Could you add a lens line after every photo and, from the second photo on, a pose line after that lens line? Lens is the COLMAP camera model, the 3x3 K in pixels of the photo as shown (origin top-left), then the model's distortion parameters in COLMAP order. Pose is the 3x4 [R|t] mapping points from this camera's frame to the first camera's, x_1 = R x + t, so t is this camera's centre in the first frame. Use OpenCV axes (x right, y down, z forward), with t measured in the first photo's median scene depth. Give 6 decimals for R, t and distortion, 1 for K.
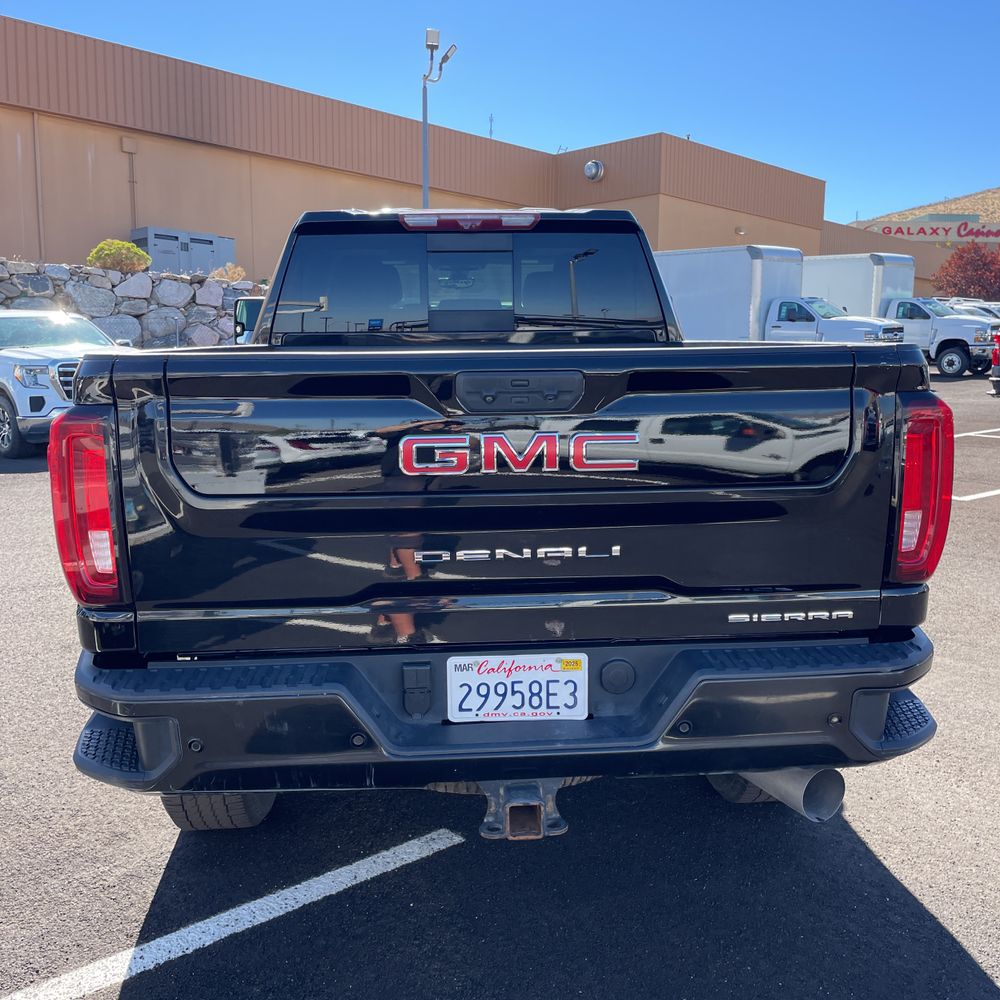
lens RADIAL K [[1018.0, 0, 504.0], [0, 1018.0, 500.6], [0, 0, 1]] dist [0.040760, 0.000000]
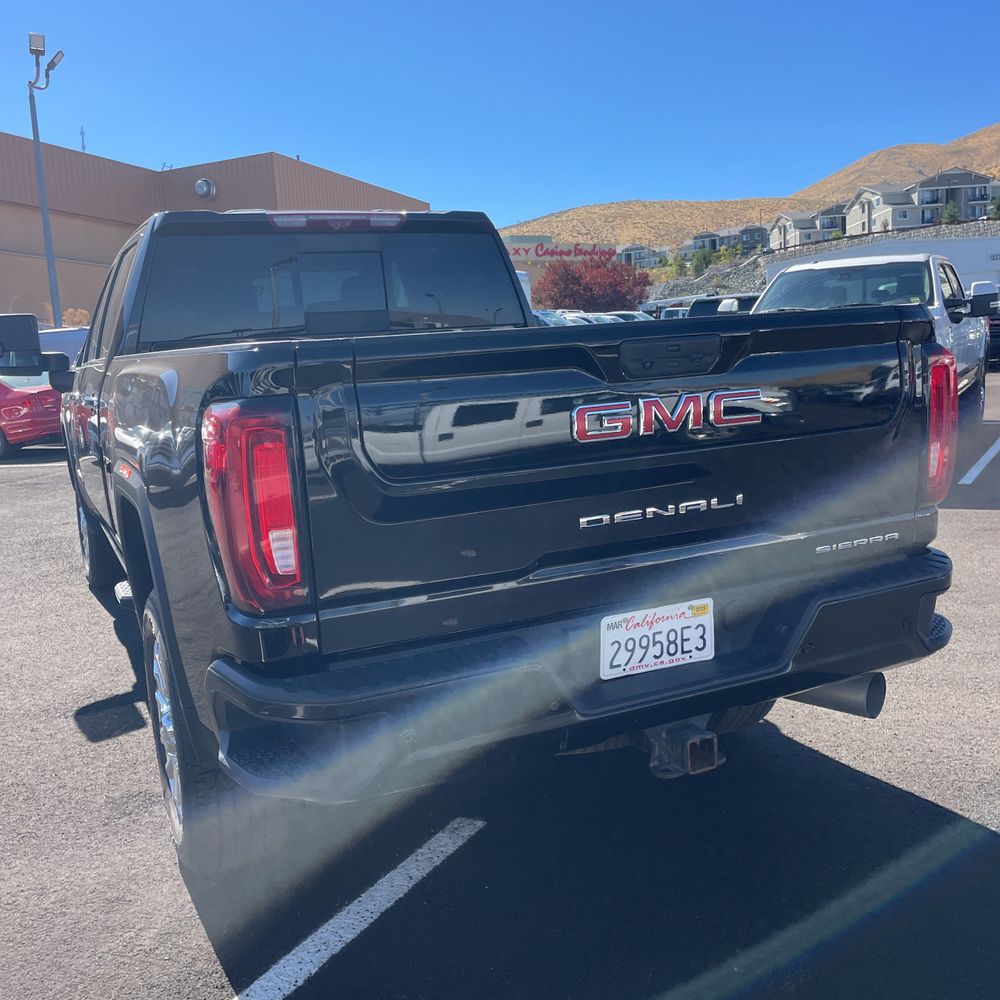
lens RADIAL K [[1018.0, 0, 496.9], [0, 1018.0, 514.6], [0, 0, 1]] dist [0.040760, 0.000000]
pose [[0.931915, -0.104419, 0.347320, -0.499984], [0.107020, 0.994188, 0.011741, 0.024227], [-0.346527, 0.026229, 0.937673, 0.053700]]
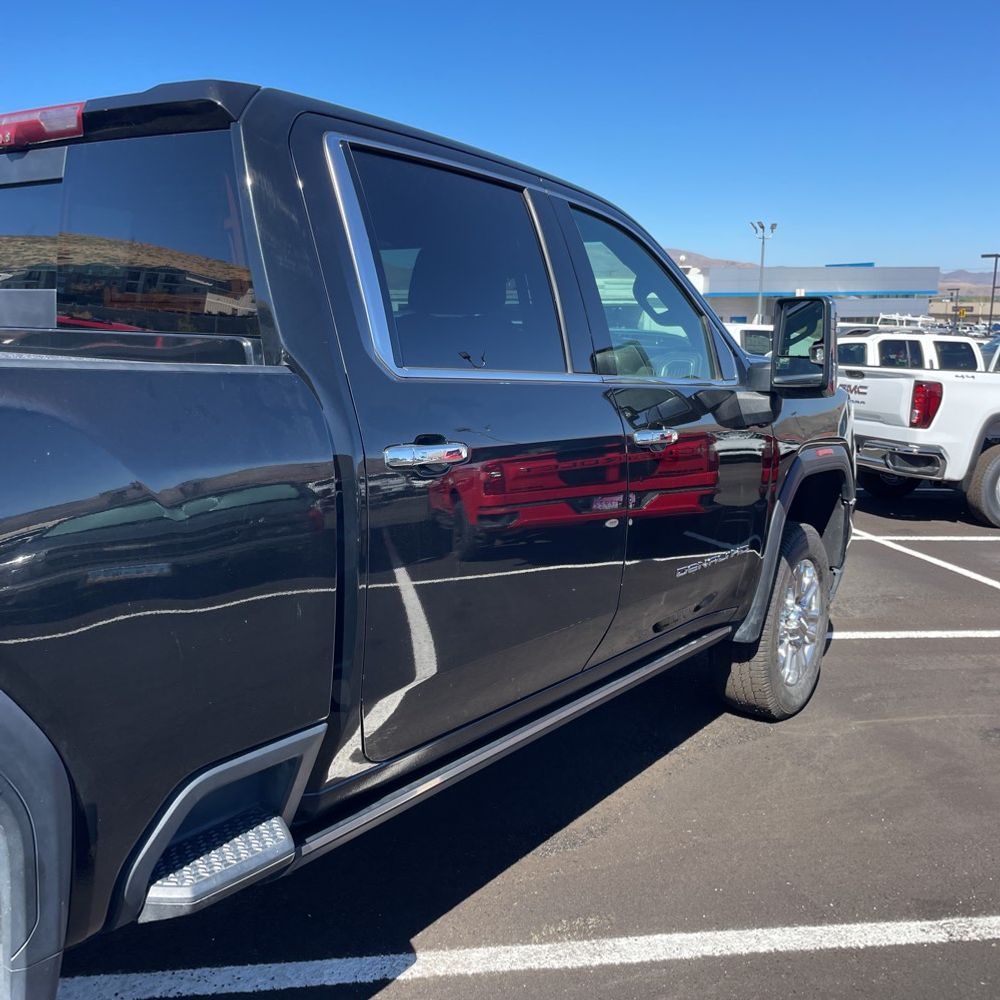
lens RADIAL K [[1018.0, 0, 501.2], [0, 1018.0, 495.8], [0, 0, 1]] dist [0.040760, 0.000000]
pose [[0.787962, 0.122956, -0.603323, 1.005979], [-0.146005, 0.989224, 0.010914, -0.235003], [0.598163, 0.079489, 0.797423, 1.388791]]
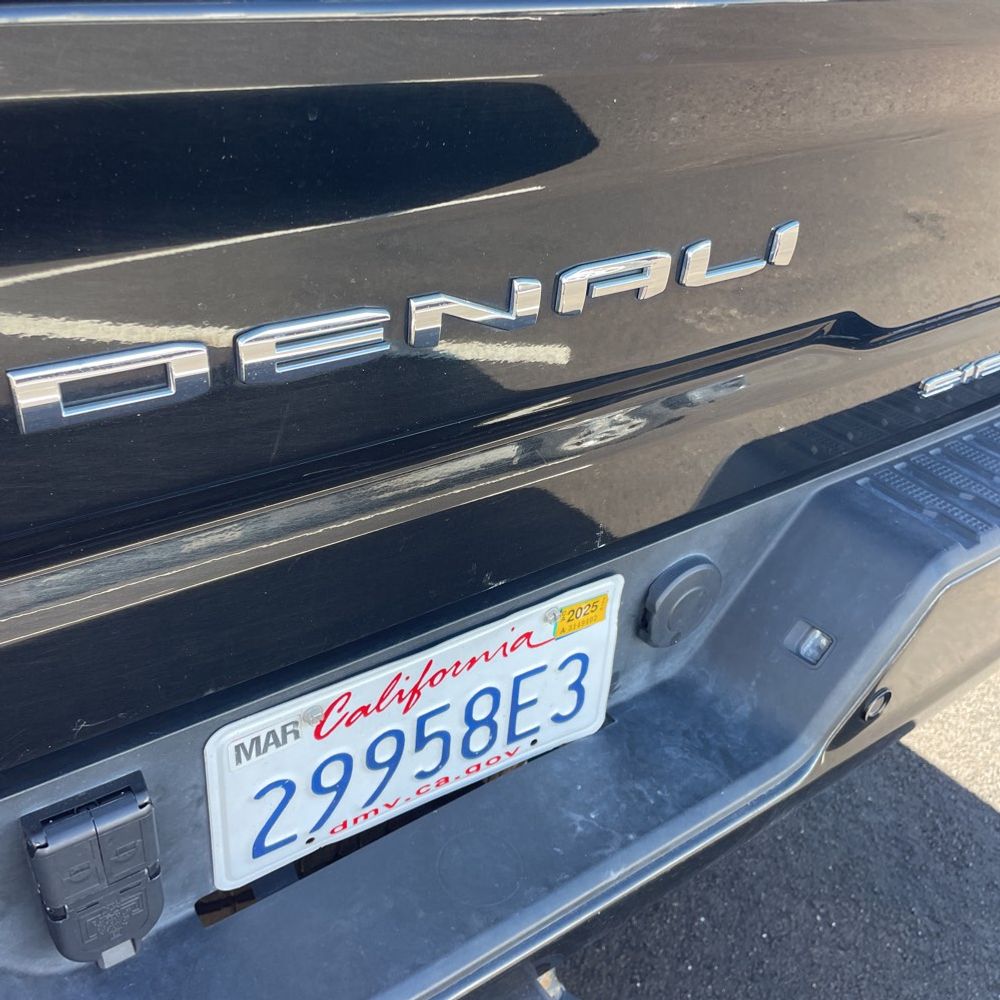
lens RADIAL K [[1018.0, 0, 500.5], [0, 1018.0, 508.7], [0, 0, 1]] dist [0.040760, 0.000000]
pose [[0.848919, -0.225679, 0.477918, -0.100864], [0.022871, 0.919091, 0.393381, 0.003752], [-0.528028, -0.323018, 0.785395, 0.768613]]
